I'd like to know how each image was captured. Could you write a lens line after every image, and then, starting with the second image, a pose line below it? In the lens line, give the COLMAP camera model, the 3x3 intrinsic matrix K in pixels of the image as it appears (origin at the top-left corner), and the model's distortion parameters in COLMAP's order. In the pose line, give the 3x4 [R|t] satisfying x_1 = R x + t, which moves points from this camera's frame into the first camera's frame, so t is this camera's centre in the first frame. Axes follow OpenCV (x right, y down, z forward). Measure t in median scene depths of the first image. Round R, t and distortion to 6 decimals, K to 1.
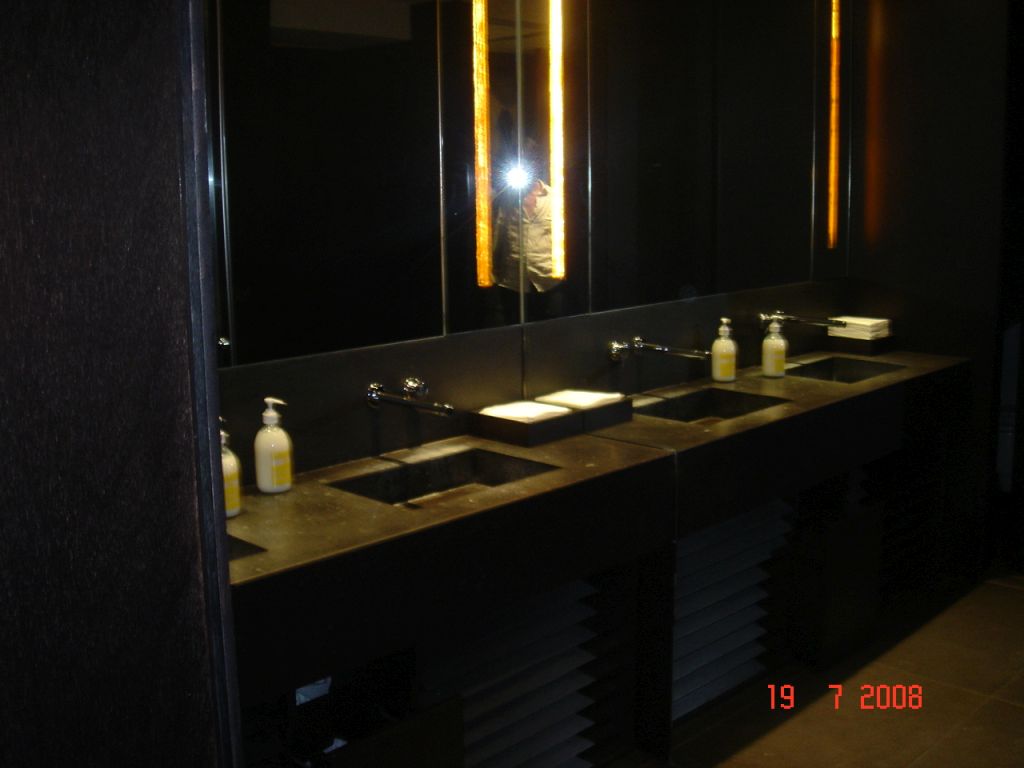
lens RADIAL K [[1140.6, 0, 517.7], [0, 1140.6, 384.2], [0, 0, 1]] dist [-0.194601, 0.170262]
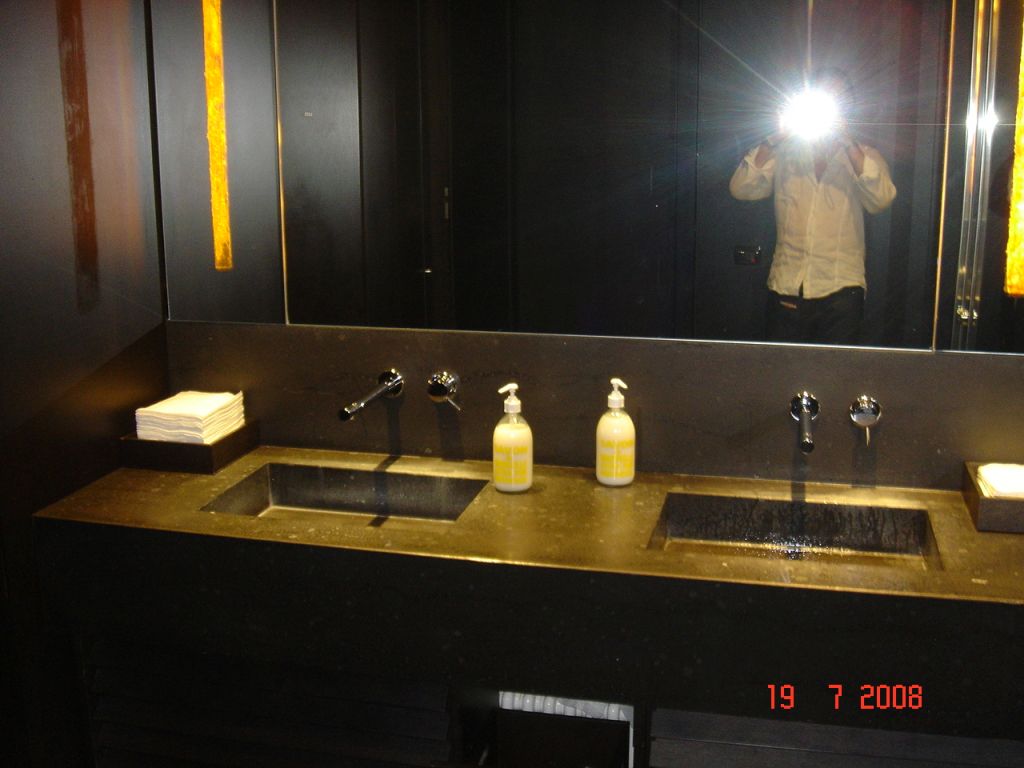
lens RADIAL K [[1140.6, 0, 517.7], [0, 1140.6, 384.2], [0, 0, 1]] dist [-0.194601, 0.170262]
pose [[0.504583, 0.203210, -0.839108, 0.485759], [-0.157058, 0.977294, 0.142231, -0.097863], [0.848957, 0.060021, 0.525042, 0.470273]]
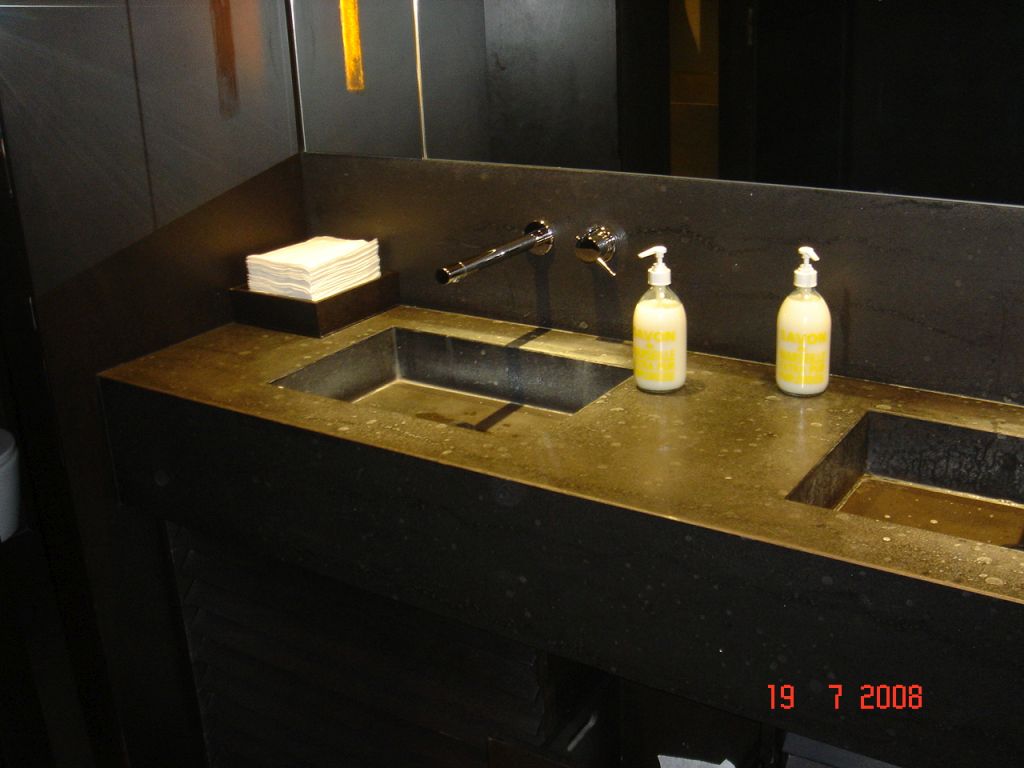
lens RADIAL K [[1140.6, 0, 517.7], [0, 1140.6, 384.2], [0, 0, 1]] dist [-0.194601, 0.170262]
pose [[0.177423, 0.345969, -0.921318, 0.352595], [-0.138760, 0.935612, 0.324615, -0.096849], [0.974303, 0.070248, 0.214006, 0.715683]]
